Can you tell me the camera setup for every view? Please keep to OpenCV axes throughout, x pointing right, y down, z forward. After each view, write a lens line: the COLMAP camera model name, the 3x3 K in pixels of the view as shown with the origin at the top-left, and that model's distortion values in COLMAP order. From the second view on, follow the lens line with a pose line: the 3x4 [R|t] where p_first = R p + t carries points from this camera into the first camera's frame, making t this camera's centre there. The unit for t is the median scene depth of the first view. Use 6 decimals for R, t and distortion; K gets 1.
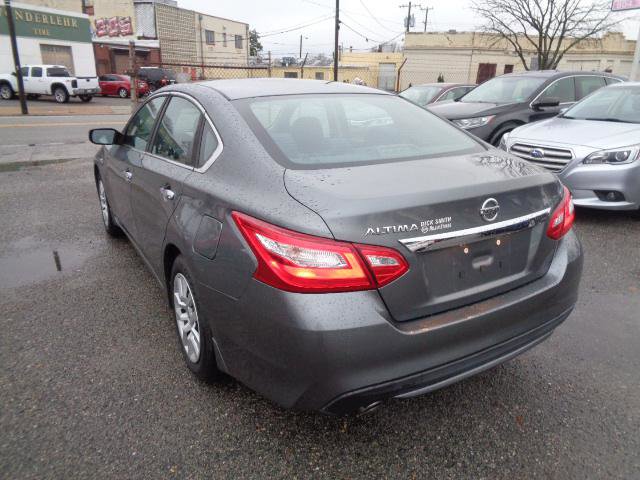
lens RADIAL K [[481.4, 0, 324.0], [0, 481.4, 242.4], [0, 0, 1]] dist [0.004778, 0.004460]
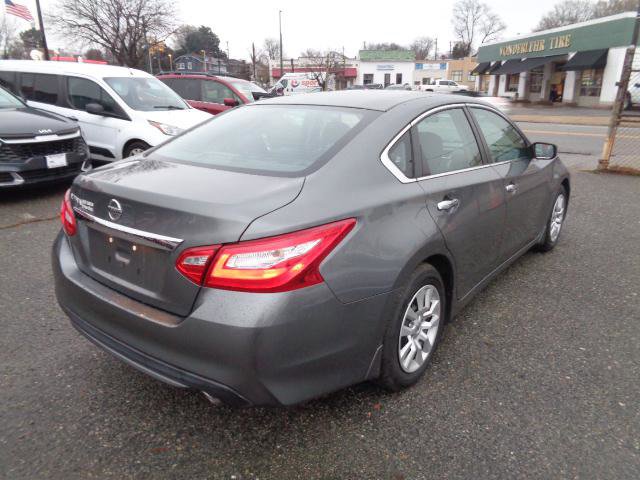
lens RADIAL K [[481.4, 0, 324.0], [0, 481.4, 242.4], [0, 0, 1]] dist [0.004778, 0.004460]
pose [[0.350266, 0.285721, -0.892007, 0.162848], [-0.304082, 0.935442, 0.180229, -0.036744], [0.885916, 0.208115, 0.414537, 0.106491]]
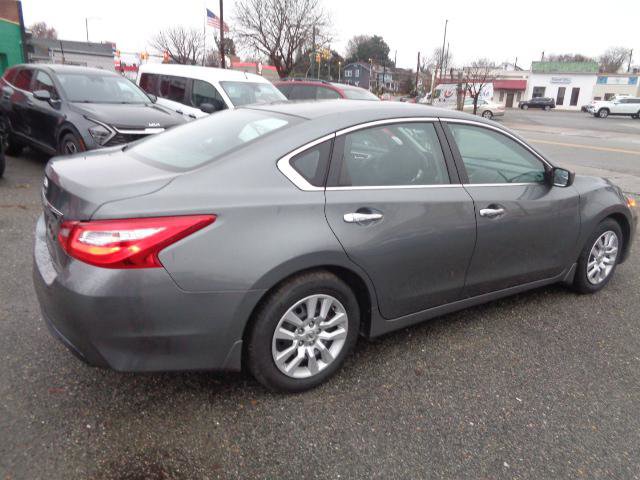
lens RADIAL K [[484.6, 0, 320.0], [0, 484.6, 240.0], [0, 0, 1]] dist [0.006026, 0.004826]
pose [[0.020444, 0.290376, -0.956694, 0.182292], [-0.361441, 0.894322, 0.263721, -0.060463], [0.932171, 0.340397, 0.123238, 0.171965]]
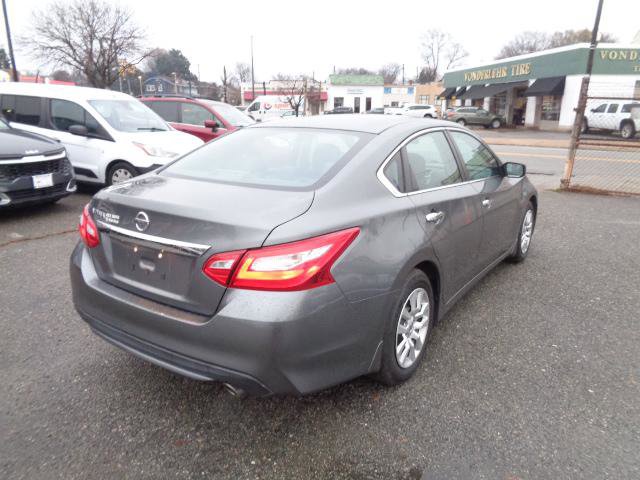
lens RADIAL K [[481.4, 0, 324.0], [0, 481.4, 242.4], [0, 0, 1]] dist [0.004778, 0.004460]
pose [[0.405696, 0.243075, -0.881093, 0.173701], [-0.302262, 0.945431, 0.121649, -0.032740], [0.862583, 0.216968, 0.457029, 0.092365]]
